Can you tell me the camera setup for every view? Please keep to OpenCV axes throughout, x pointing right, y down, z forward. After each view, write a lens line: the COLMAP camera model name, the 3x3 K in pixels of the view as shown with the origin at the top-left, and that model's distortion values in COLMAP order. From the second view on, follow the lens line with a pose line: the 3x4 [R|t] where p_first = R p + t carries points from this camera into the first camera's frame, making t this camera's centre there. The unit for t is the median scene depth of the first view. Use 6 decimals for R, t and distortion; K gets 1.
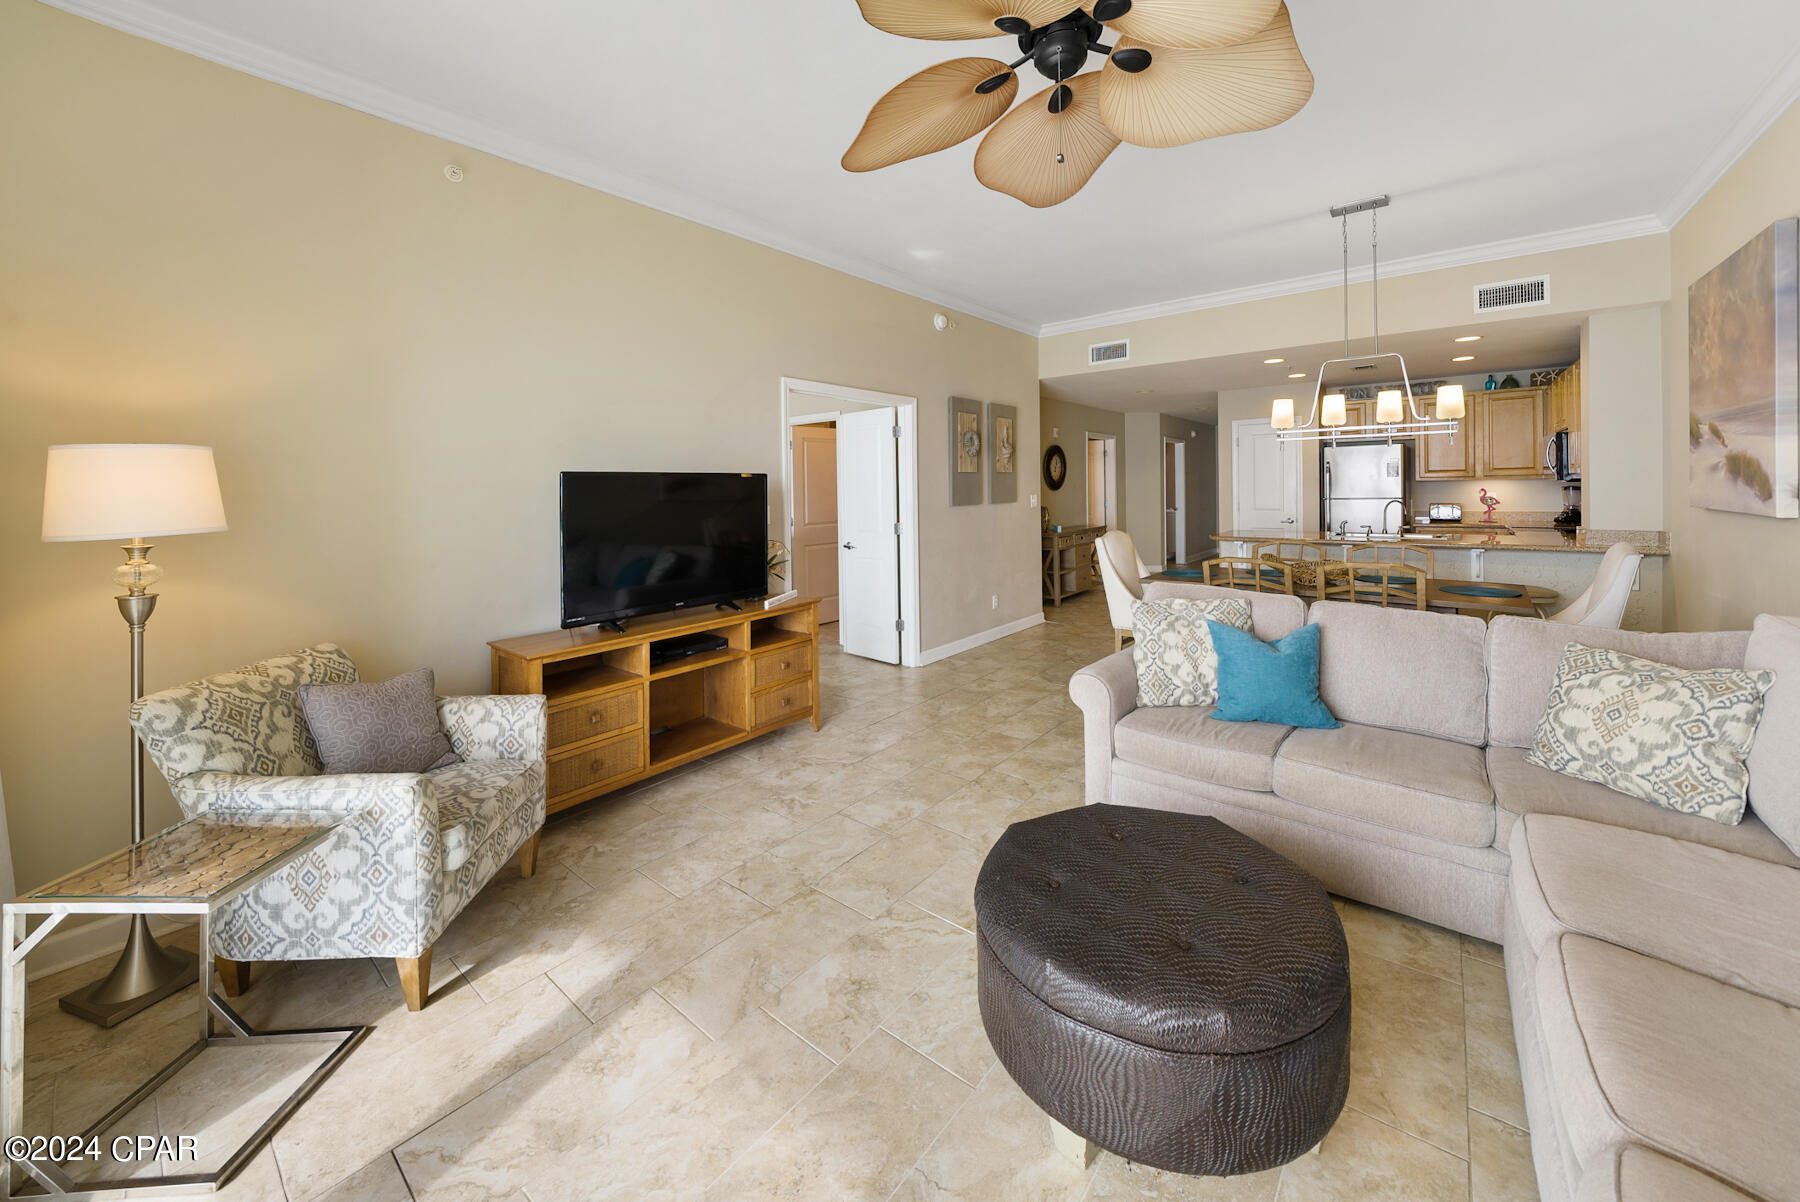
lens RADIAL K [[676.4, 0, 906.7], [0, 676.4, 486.2], [0, 0, 1]] dist [-0.001499, -0.000135]
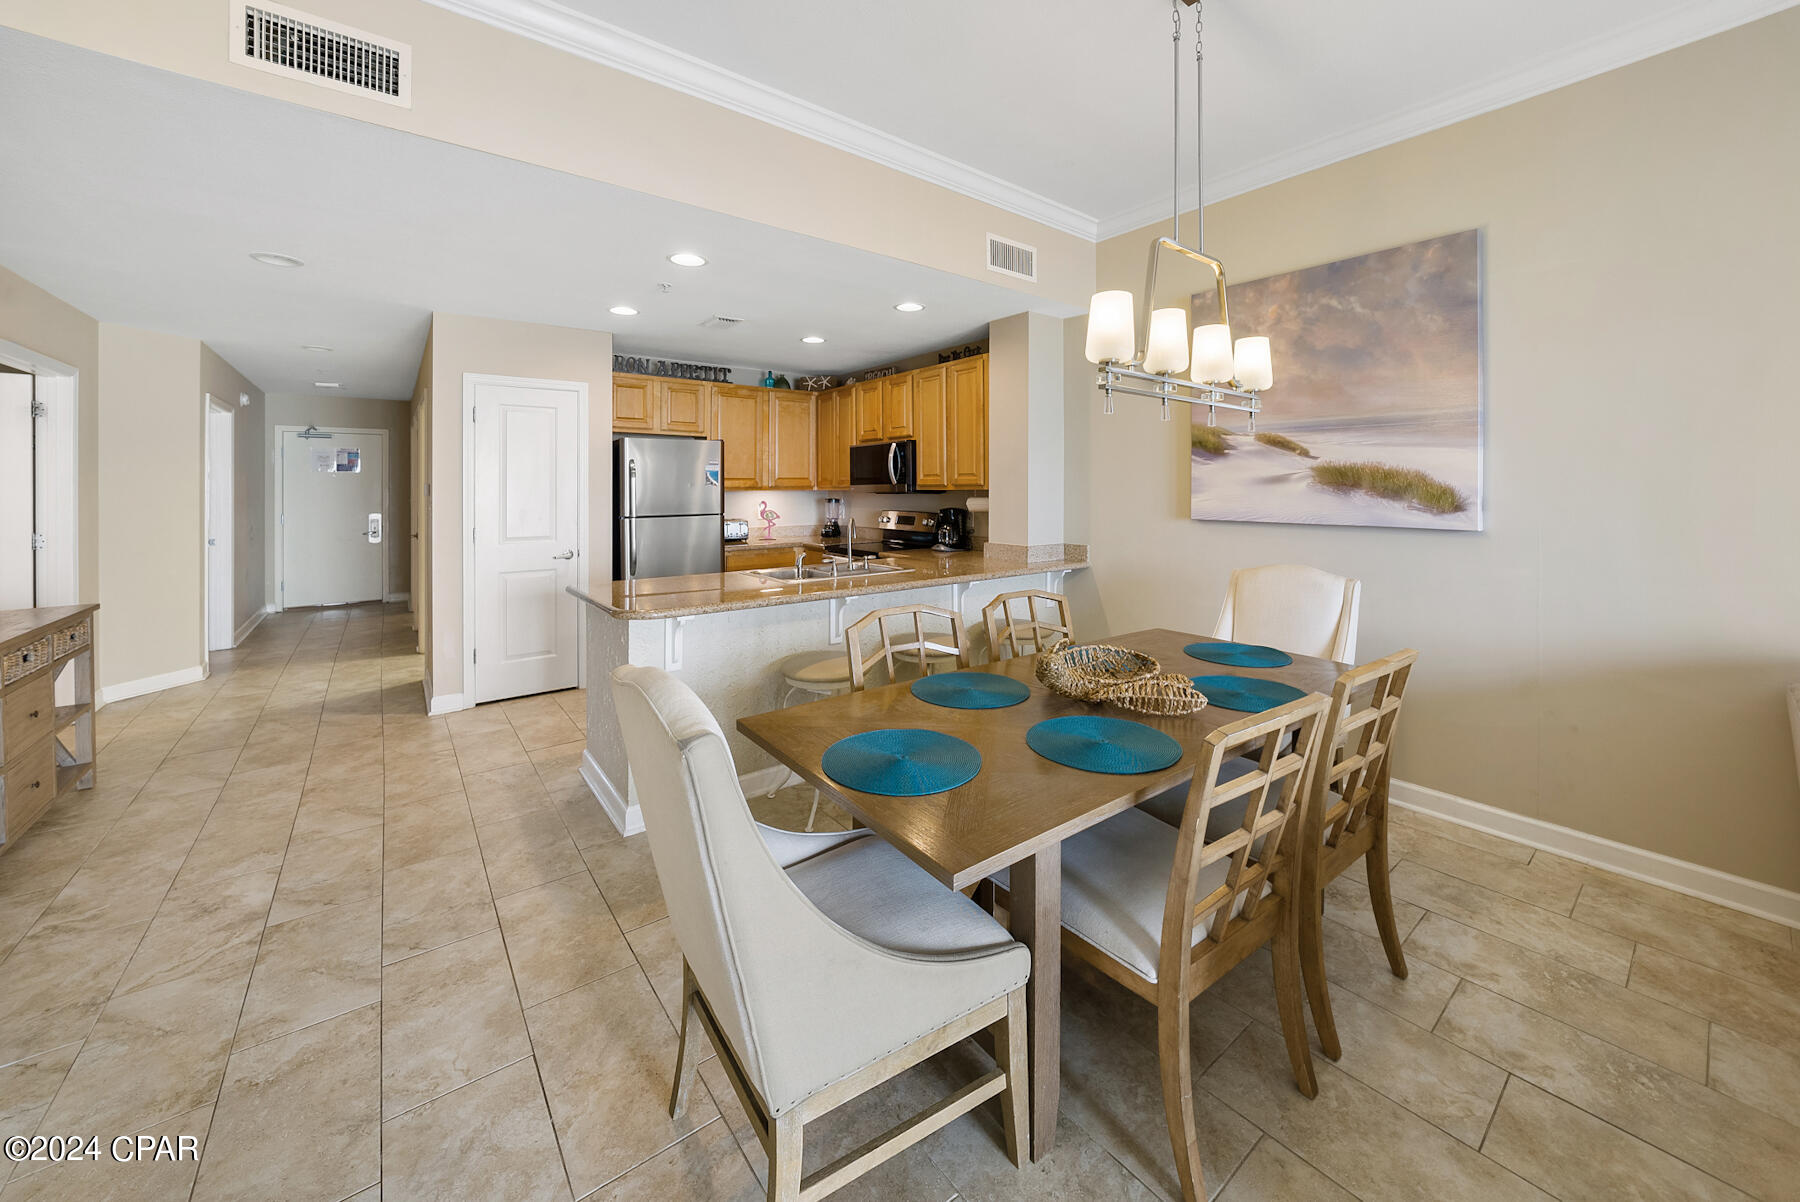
lens RADIAL K [[666.2, 0, 888.5], [0, 666.2, 484.8], [0, 0, 1]] dist [-0.012171, 0.000080]
pose [[0.235267, 0.017827, 0.971767, 0.072172], [0.000217, 0.999831, -0.018395, -0.001303], [-0.971931, 0.004539, 0.235223, 0.651577]]
